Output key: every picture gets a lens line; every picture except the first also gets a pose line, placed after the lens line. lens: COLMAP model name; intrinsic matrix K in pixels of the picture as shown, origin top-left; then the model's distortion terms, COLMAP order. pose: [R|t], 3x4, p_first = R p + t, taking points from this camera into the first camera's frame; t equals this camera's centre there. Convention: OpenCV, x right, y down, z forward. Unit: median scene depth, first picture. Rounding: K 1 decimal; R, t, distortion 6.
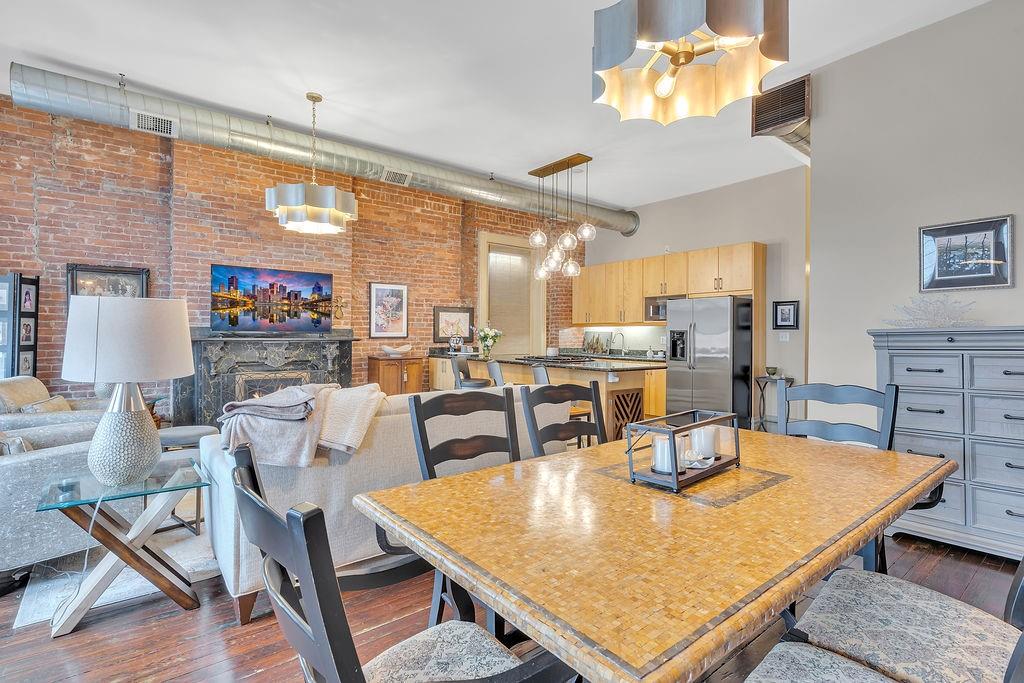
lens RADIAL K [[482.5, 0, 514.5], [0, 482.5, 336.4], [0, 0, 1]] dist [-0.001026, -0.000430]
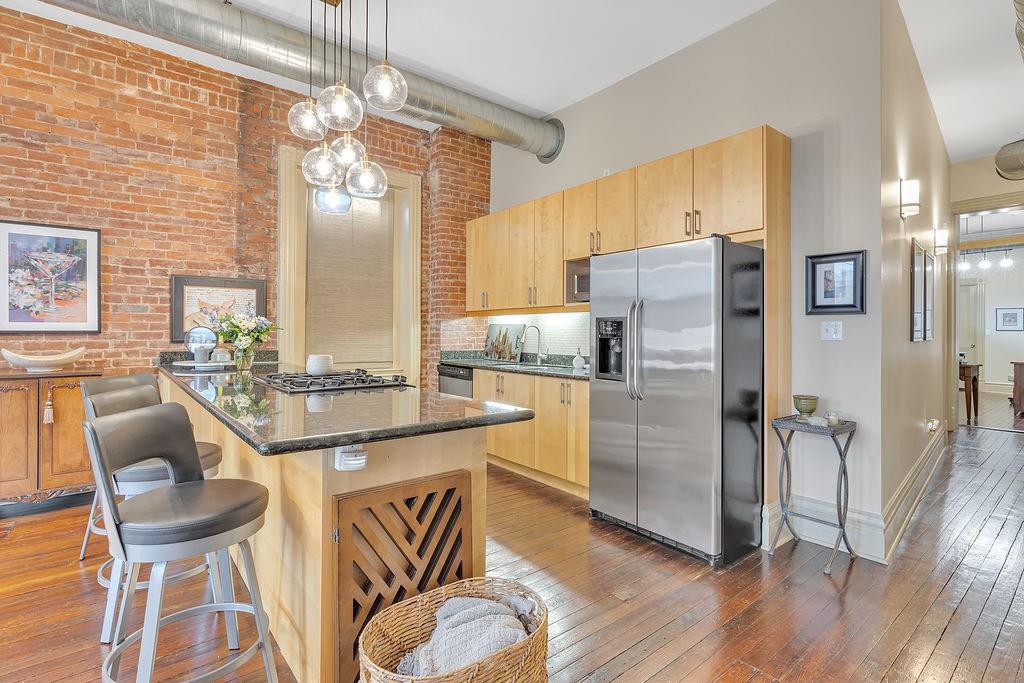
lens RADIAL K [[494.6, 0, 516.7], [0, 494.6, 330.5], [0, 0, 1]] dist [-0.002237, -0.000465]
pose [[0.999671, 0.000201, 0.025630, 0.211059], [0.000024, 0.999962, -0.008757, 0.004424], [-0.025631, 0.008754, 0.999633, 0.461283]]
